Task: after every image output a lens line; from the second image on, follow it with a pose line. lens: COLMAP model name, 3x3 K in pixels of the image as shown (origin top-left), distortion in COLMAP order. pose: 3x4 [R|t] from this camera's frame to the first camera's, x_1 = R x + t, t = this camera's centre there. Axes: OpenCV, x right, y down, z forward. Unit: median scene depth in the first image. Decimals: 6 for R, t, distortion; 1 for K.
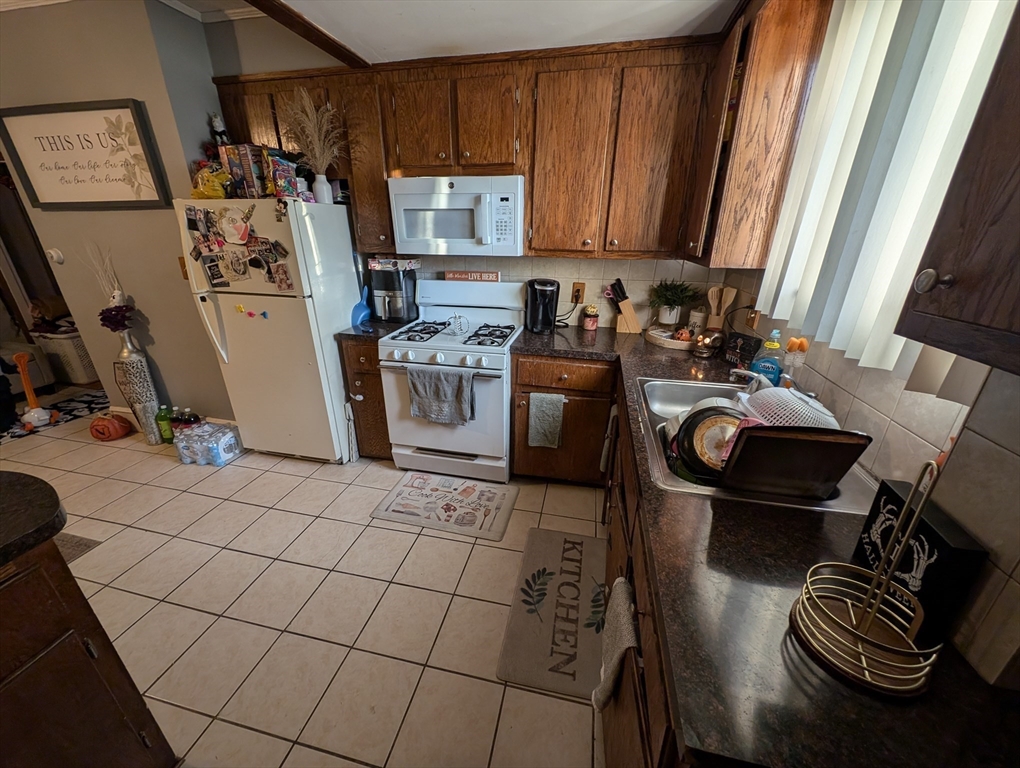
lens RADIAL K [[384.1, 0, 508.5], [0, 384.1, 389.2], [0, 0, 1]] dist [0.001468, 0.000435]
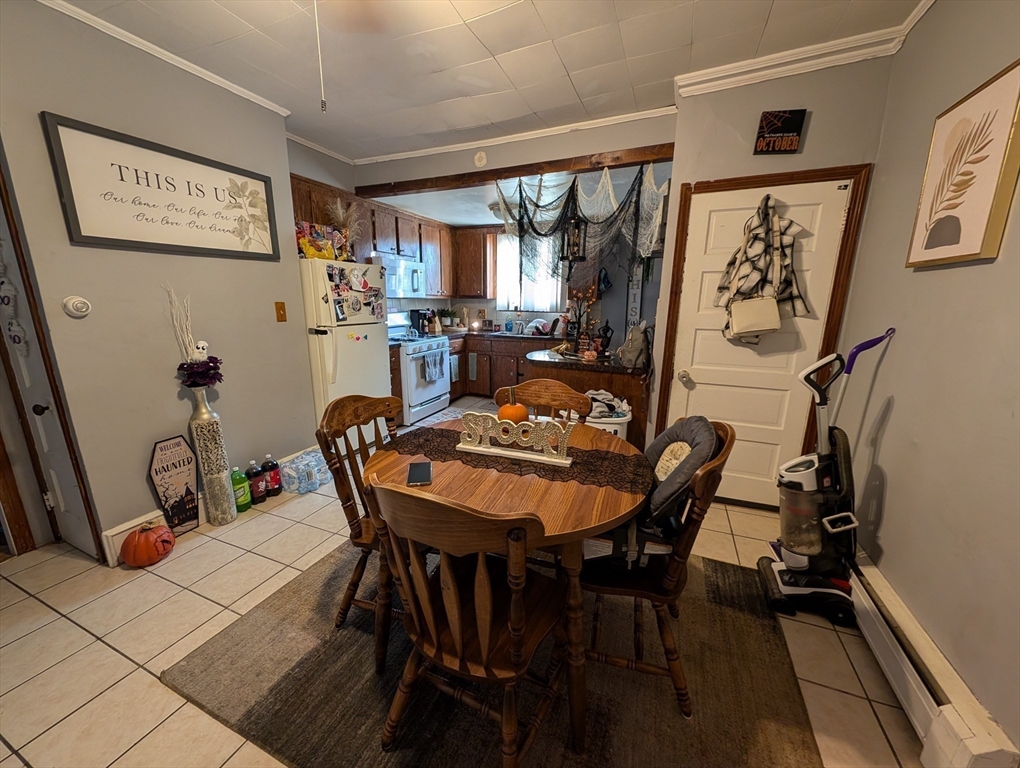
lens RADIAL K [[384.1, 0, 509.2], [0, 384.1, 384.2], [0, 0, 1]] dist [0.001468, 0.000435]
pose [[0.180300, -0.225355, 0.957448, -2.042566], [0.359883, 0.921021, 0.149011, -0.051253], [-0.915410, 0.317703, 0.247162, 0.196149]]
